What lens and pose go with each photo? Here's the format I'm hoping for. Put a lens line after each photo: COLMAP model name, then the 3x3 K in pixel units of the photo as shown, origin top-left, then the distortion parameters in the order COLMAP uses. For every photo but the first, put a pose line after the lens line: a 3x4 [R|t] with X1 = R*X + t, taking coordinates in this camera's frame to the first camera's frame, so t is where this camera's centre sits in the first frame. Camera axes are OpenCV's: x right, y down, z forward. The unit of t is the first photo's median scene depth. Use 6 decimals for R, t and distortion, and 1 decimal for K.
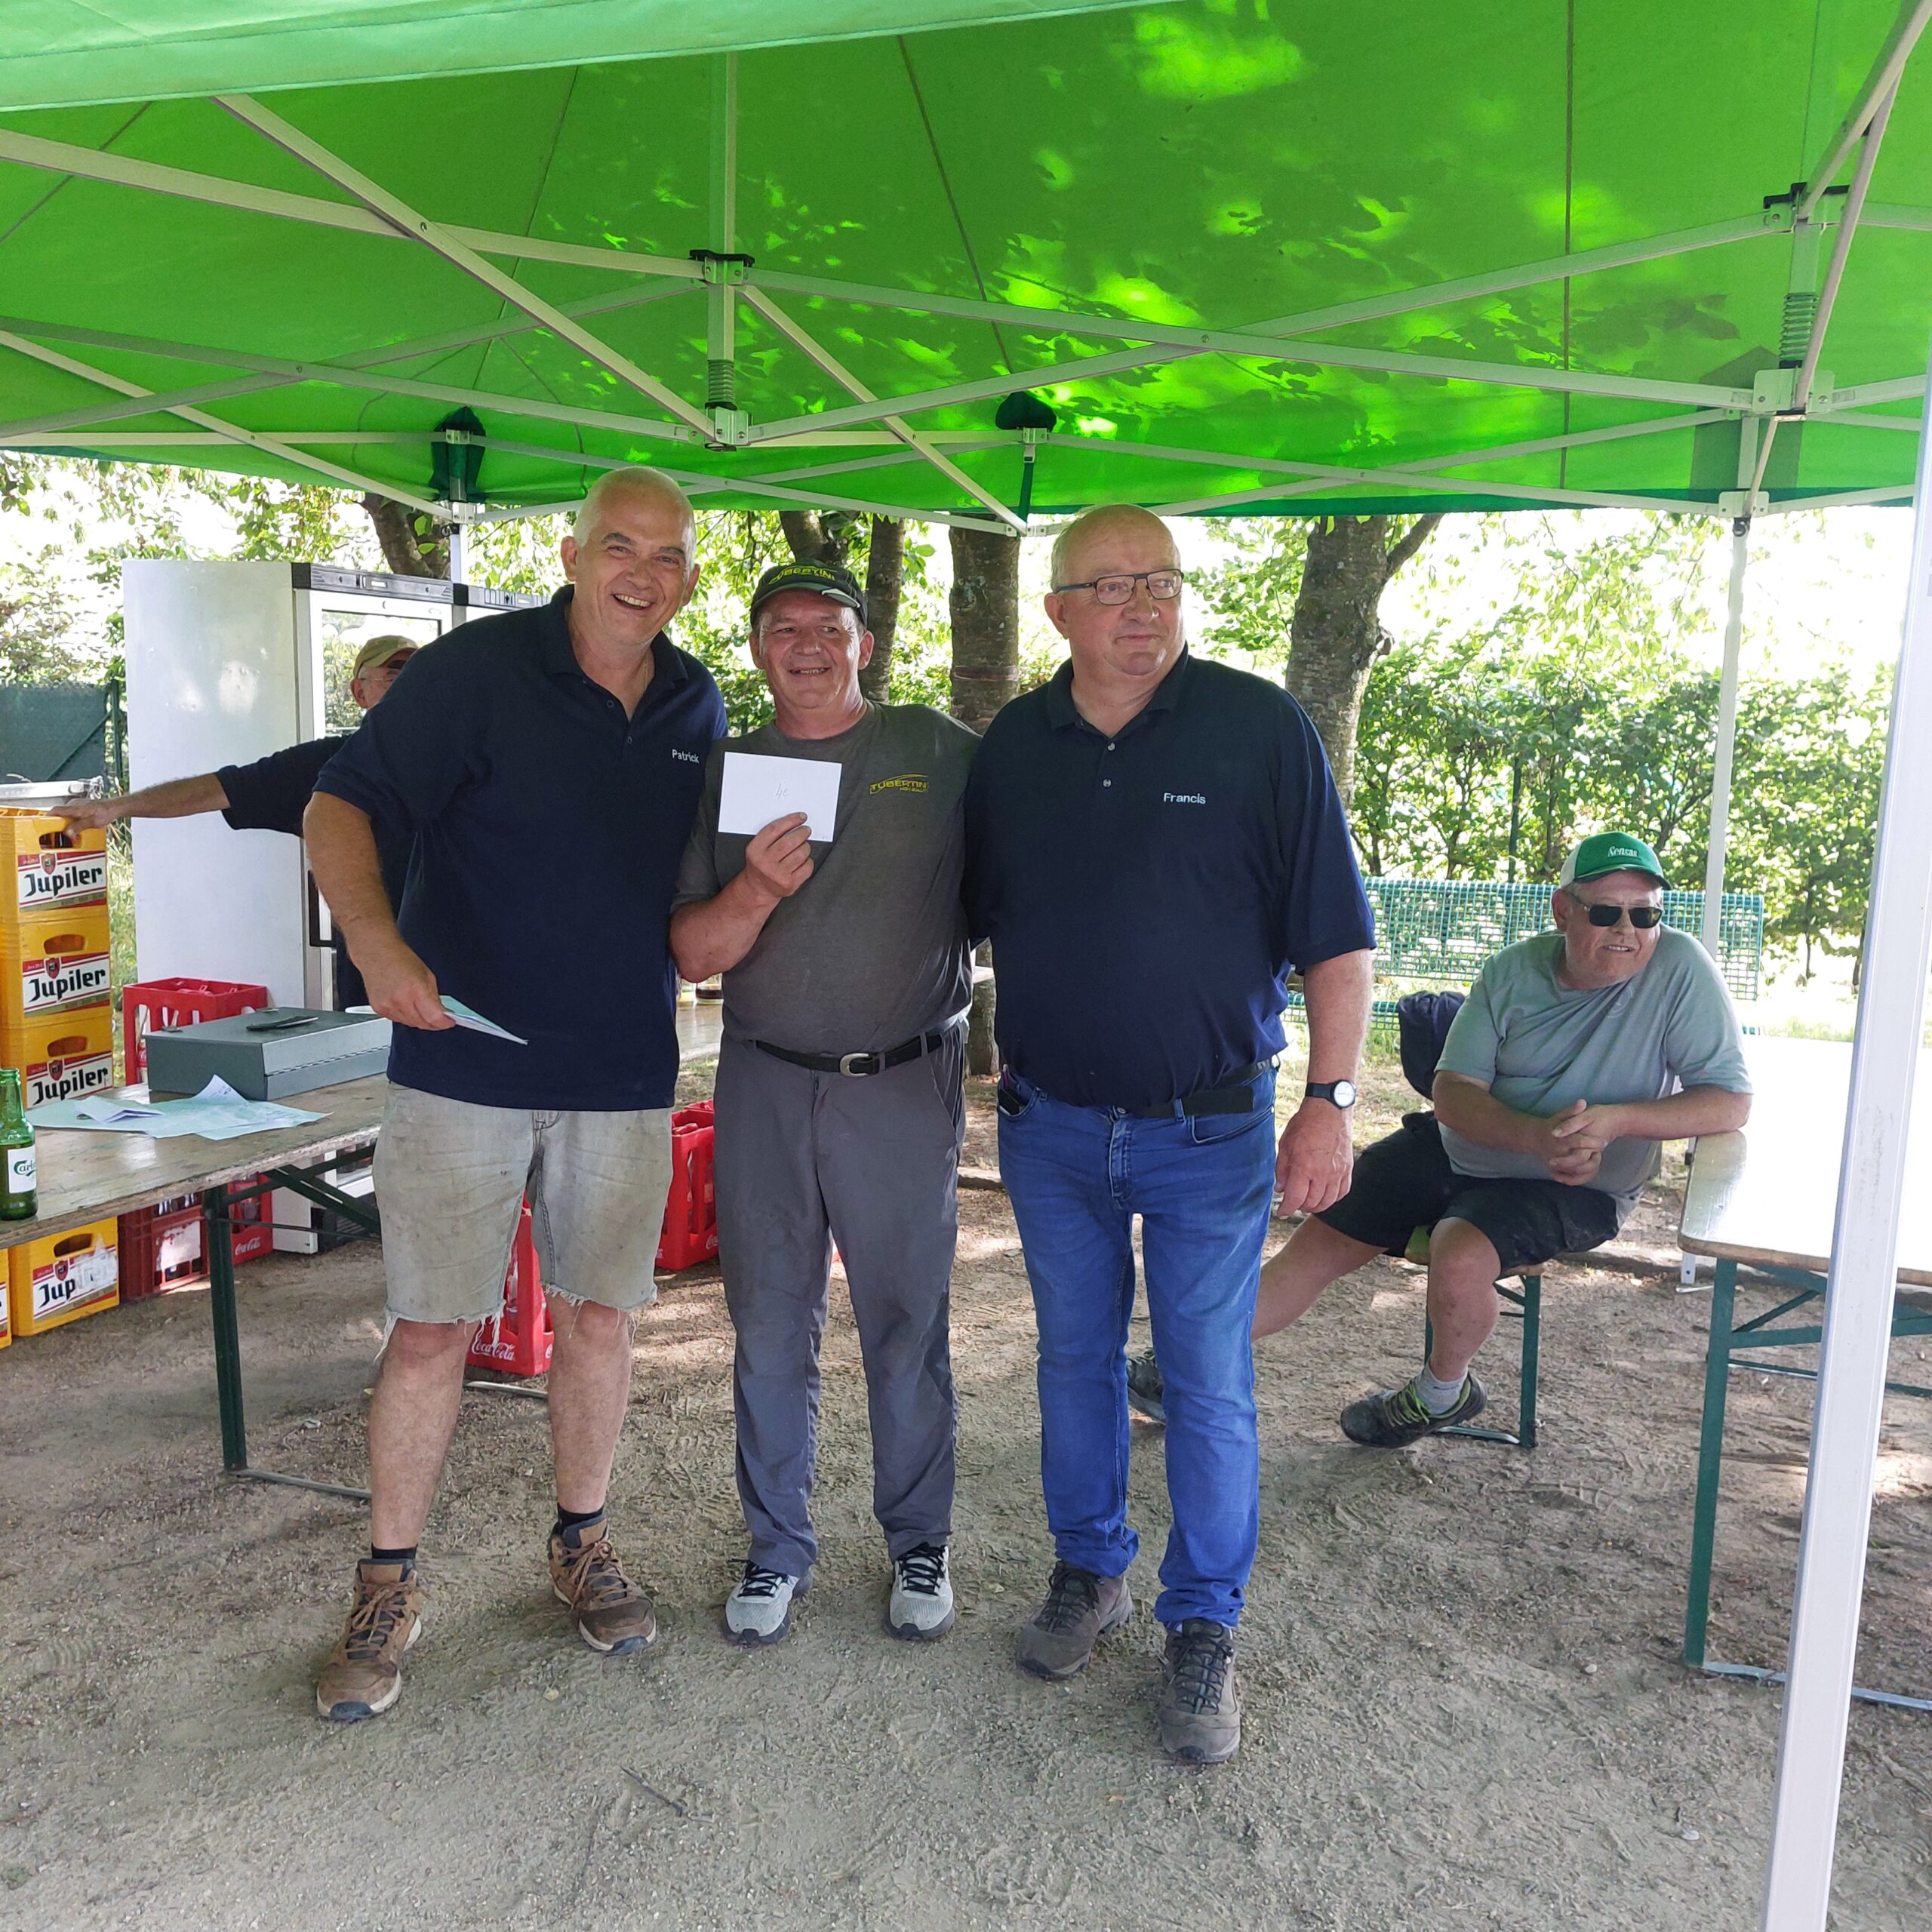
lens RADIAL K [[1835.5, 0, 977.2], [0, 1835.5, 1002.1], [0, 0, 1]] dist [0.097567, -0.137405]
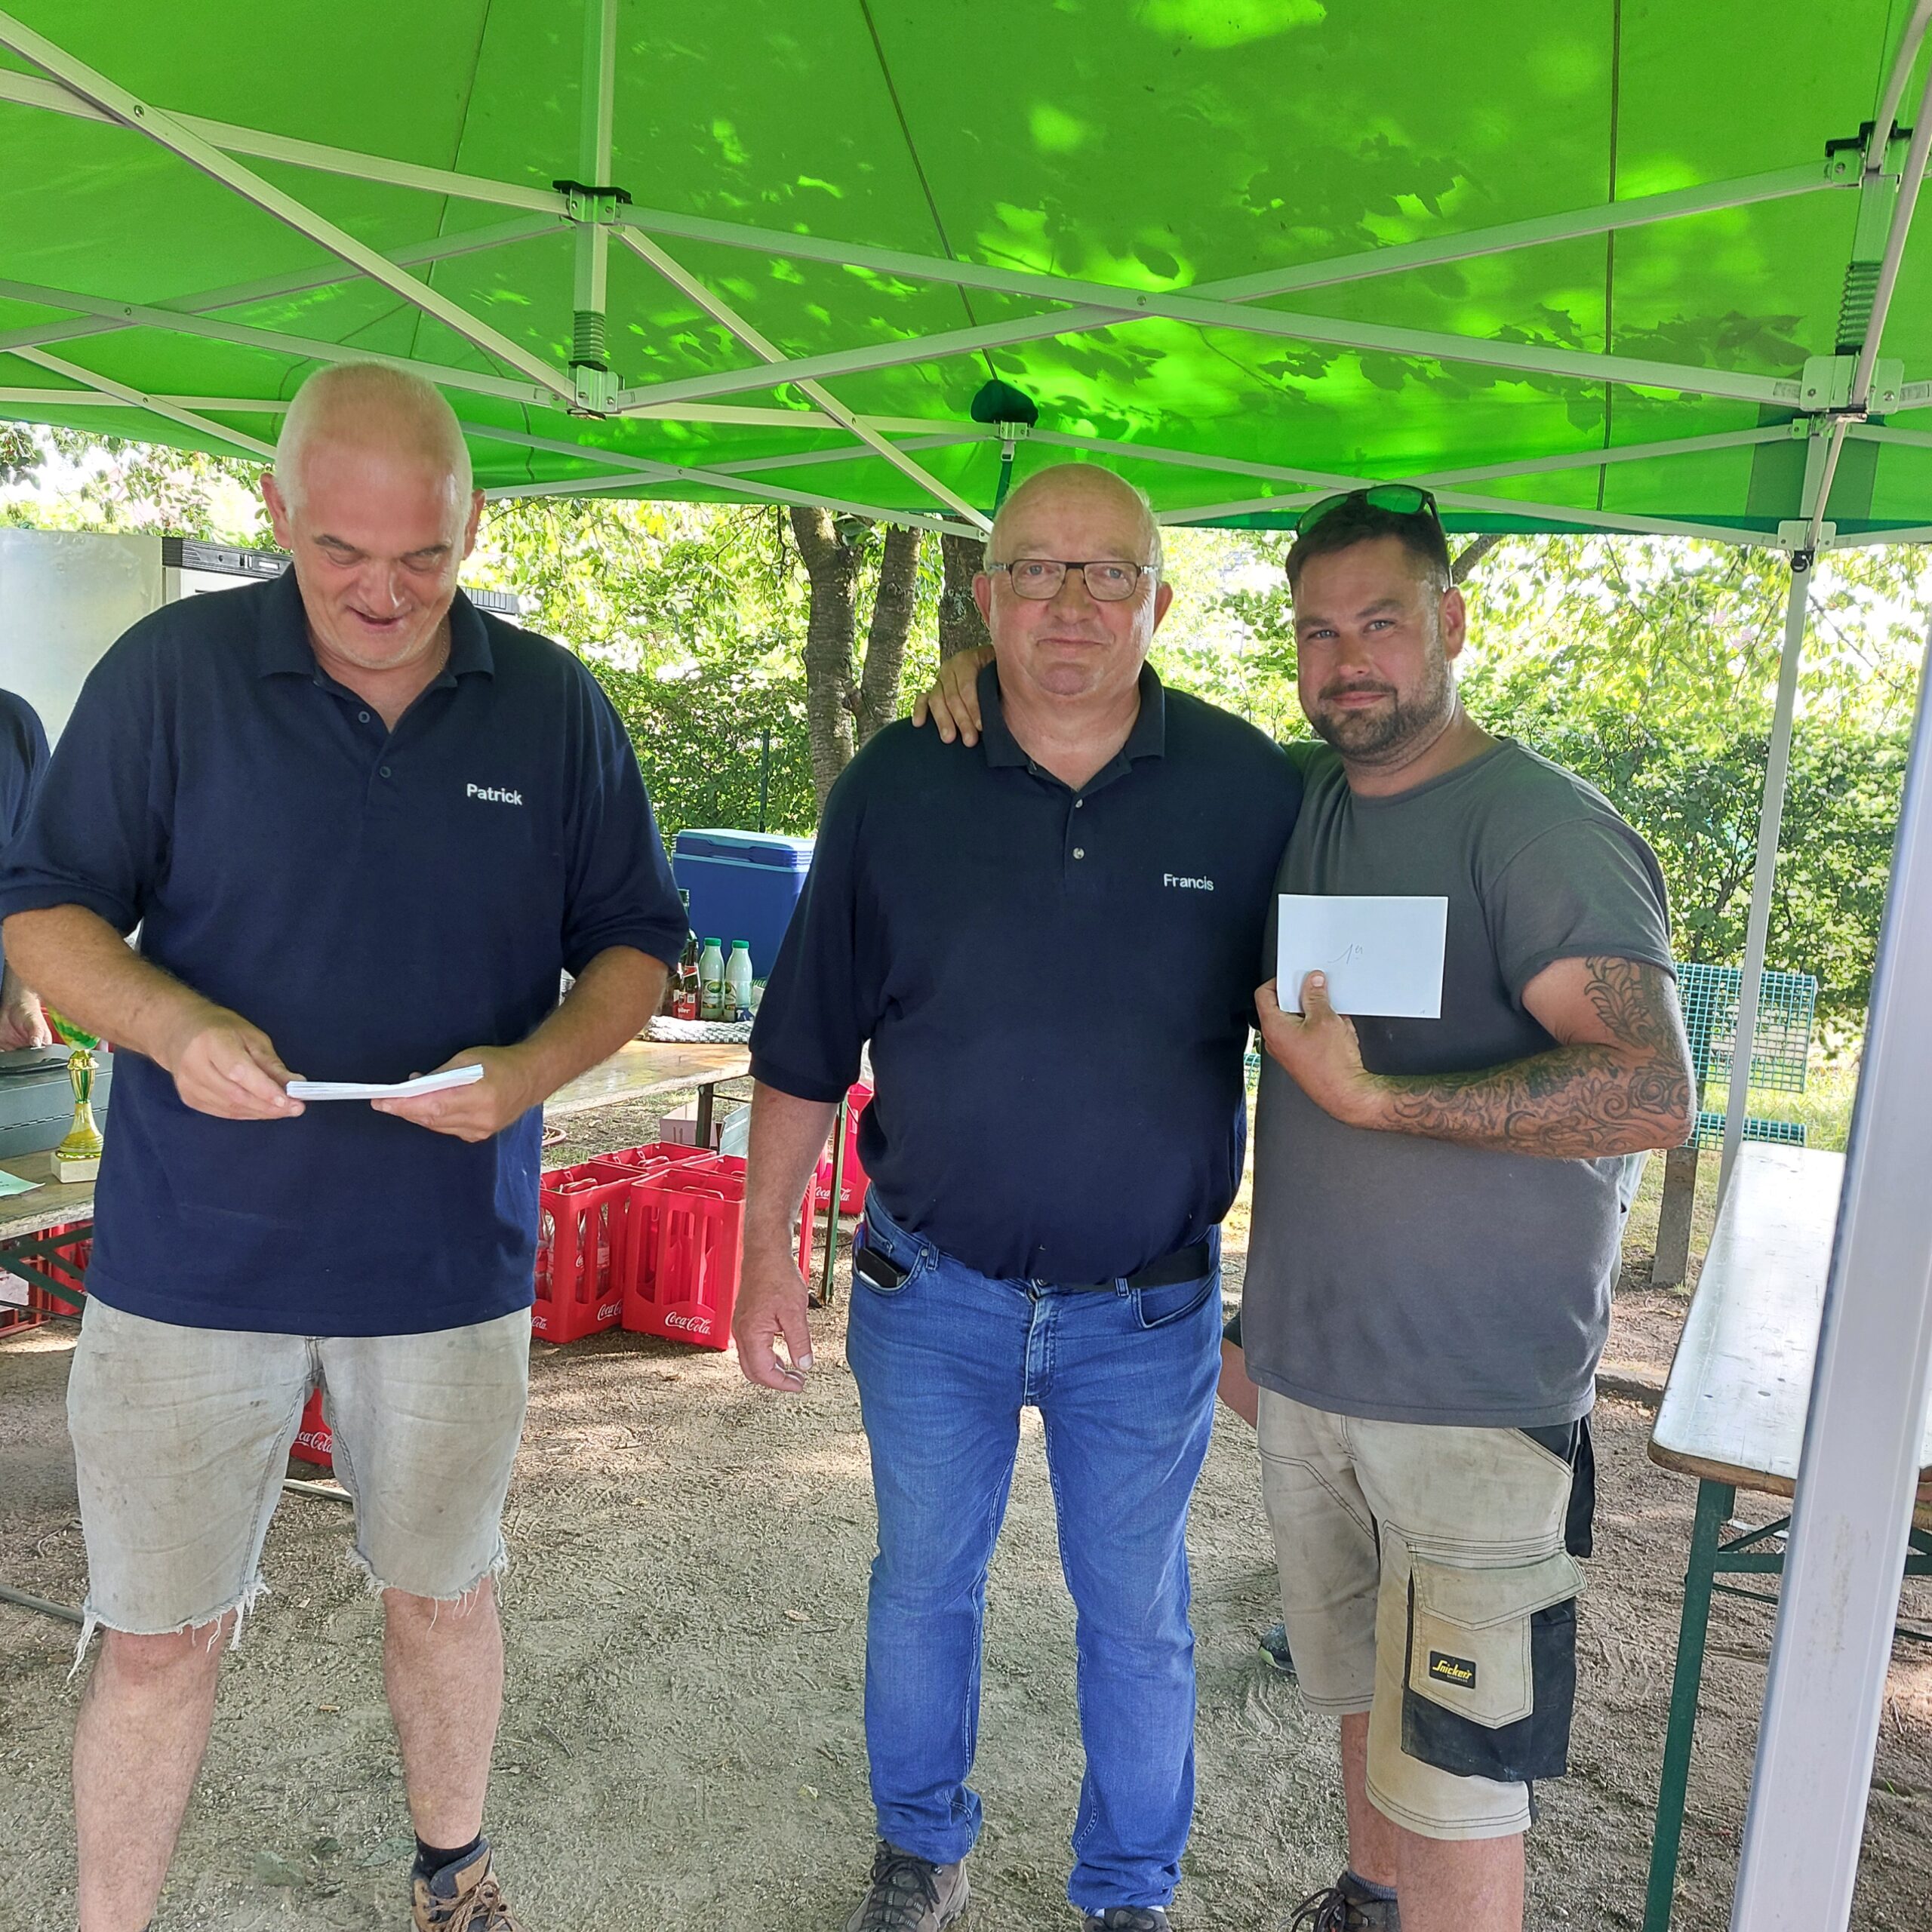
lens RADIAL K [[1836.7, 0, 975.3], [0, 1836.7, 1018.0], [0, 0, 1]] dist [0.092215, -0.103659]
pose [[0.998329, 0.047538, -0.032849, 0.062573], [-0.047577, 0.998867, -0.000418, -0.022810], [0.032792, 0.001980, 0.999460, 0.113788]]
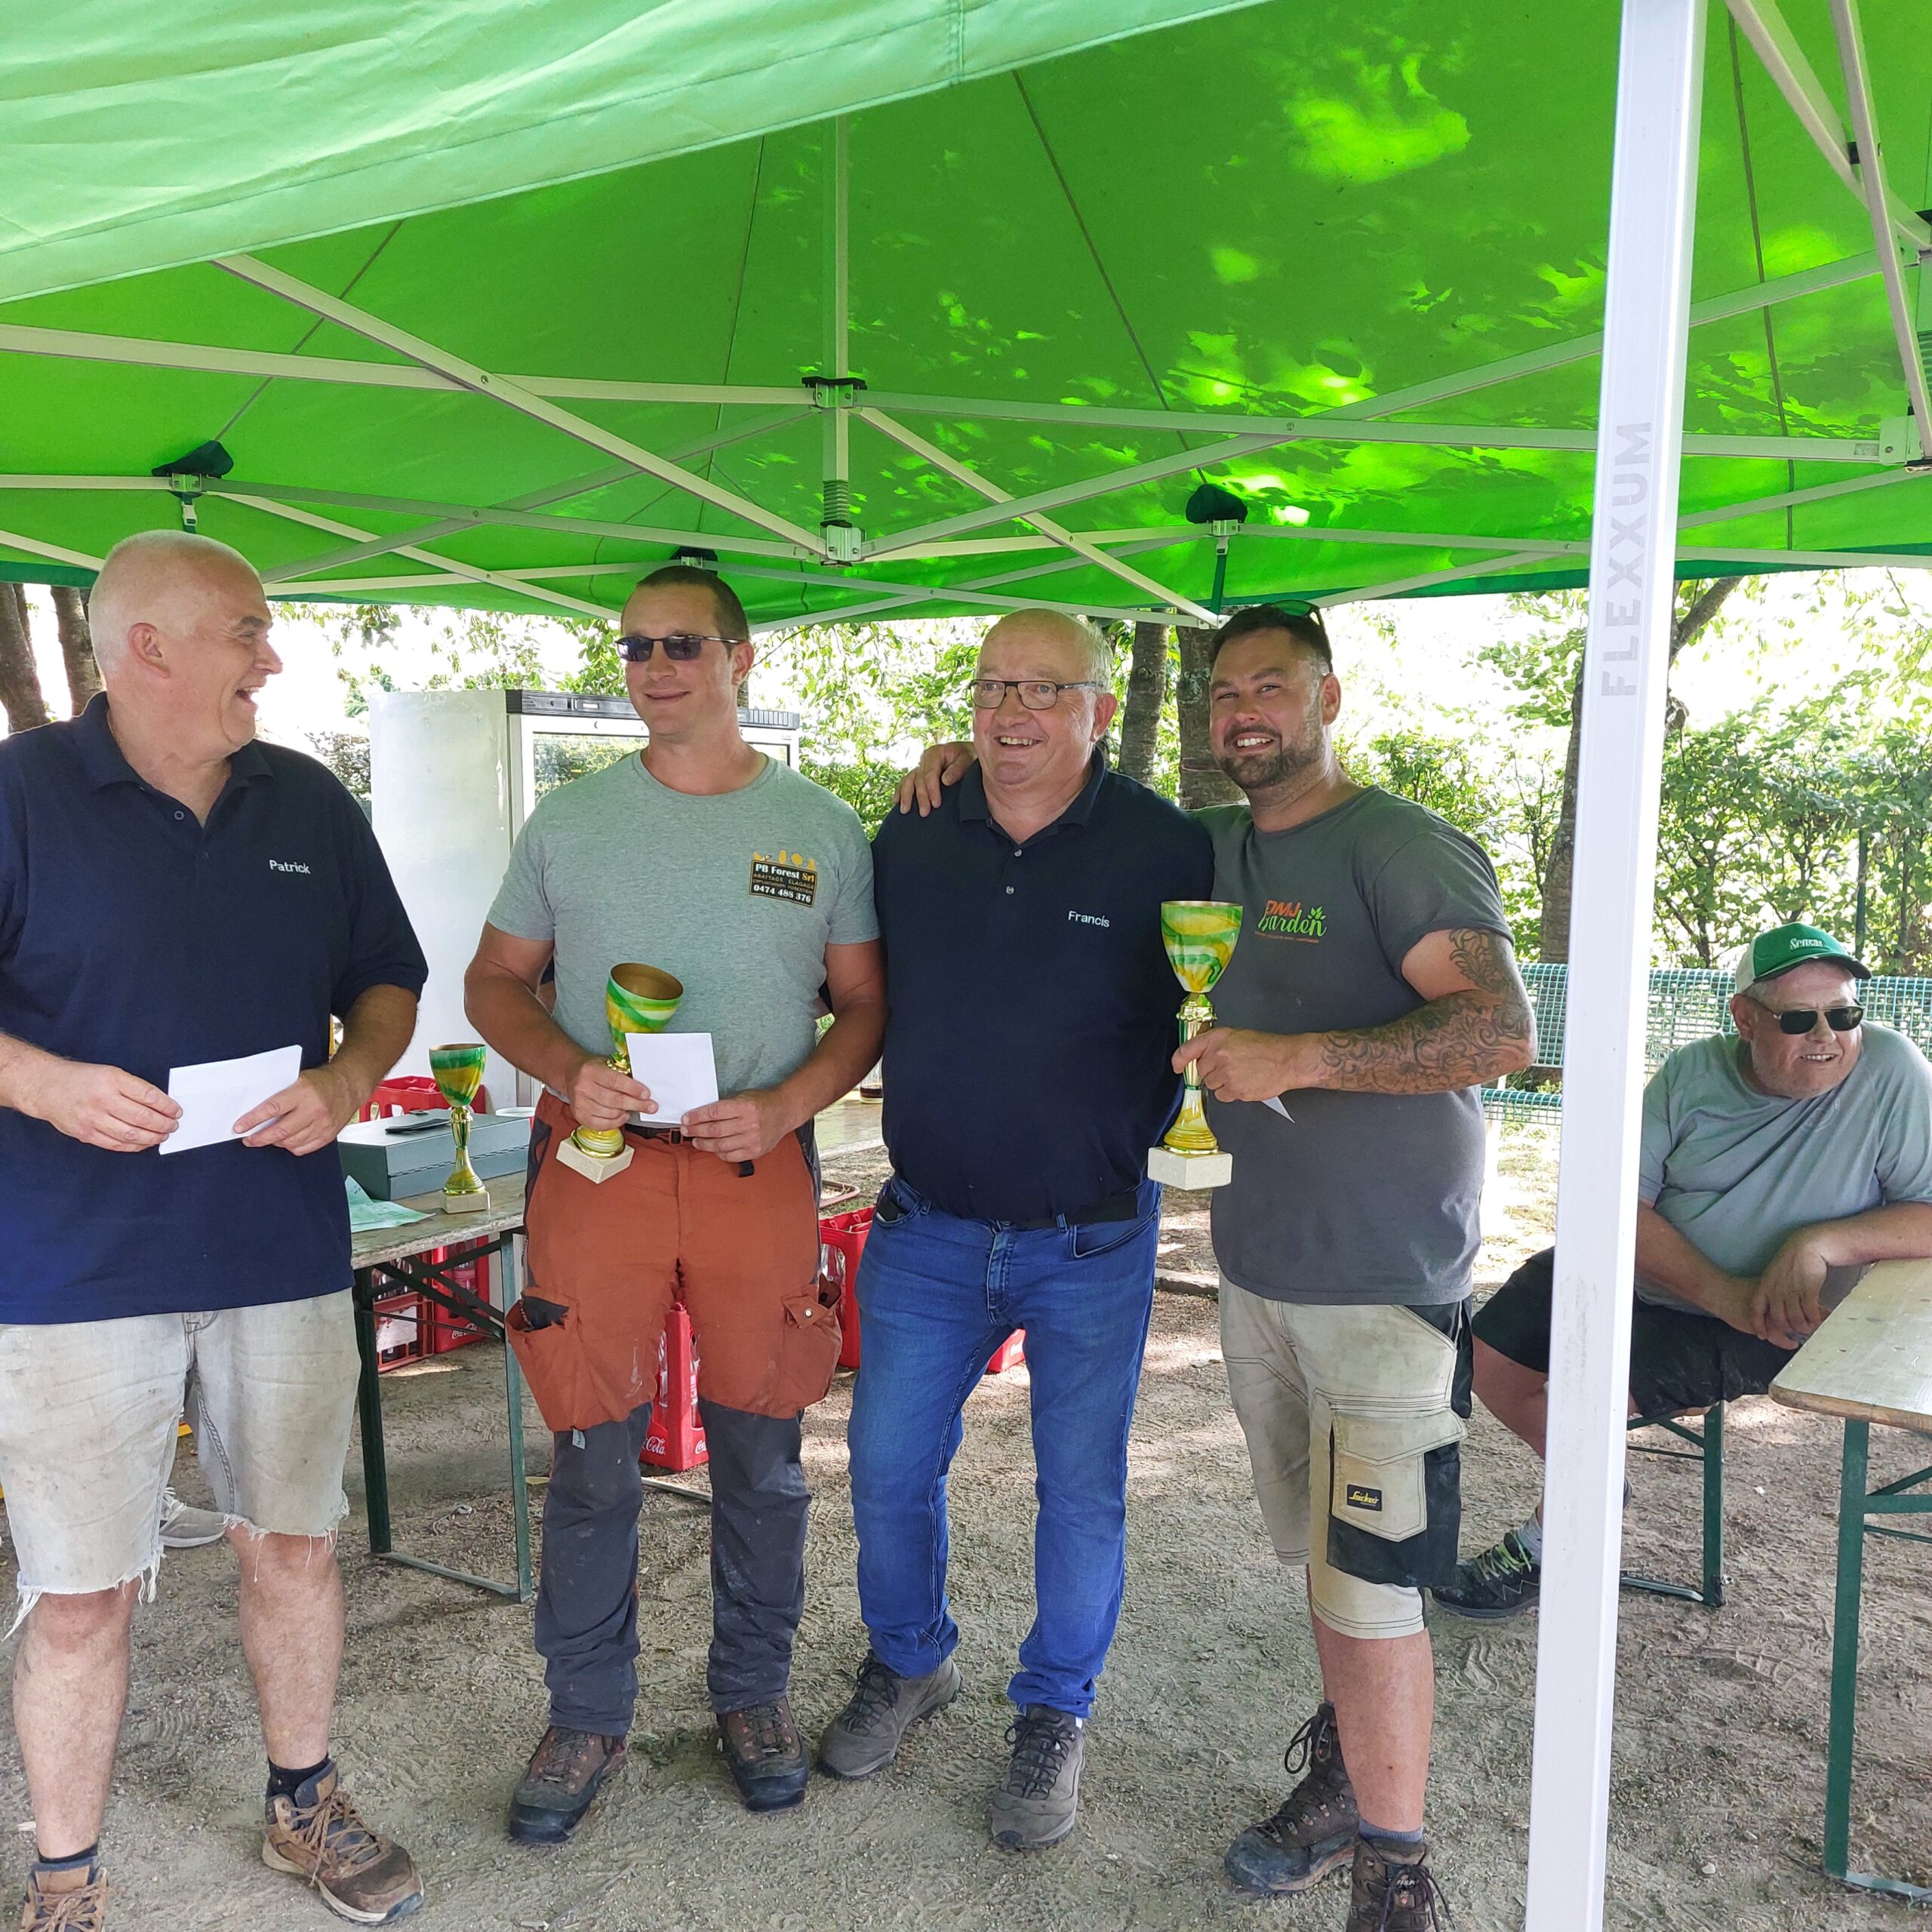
lens RADIAL K [[1827.6, 0, 960.1], [0, 1827.6, 997.4], [0, 0, 1]] dist [0.094164, -0.118888]
pose [[0.978847, -0.006840, -0.204480, 0.103221], [-0.003153, 0.998818, -0.048502, -0.008482], [0.204570, 0.048121, 0.977668, 0.024323]]
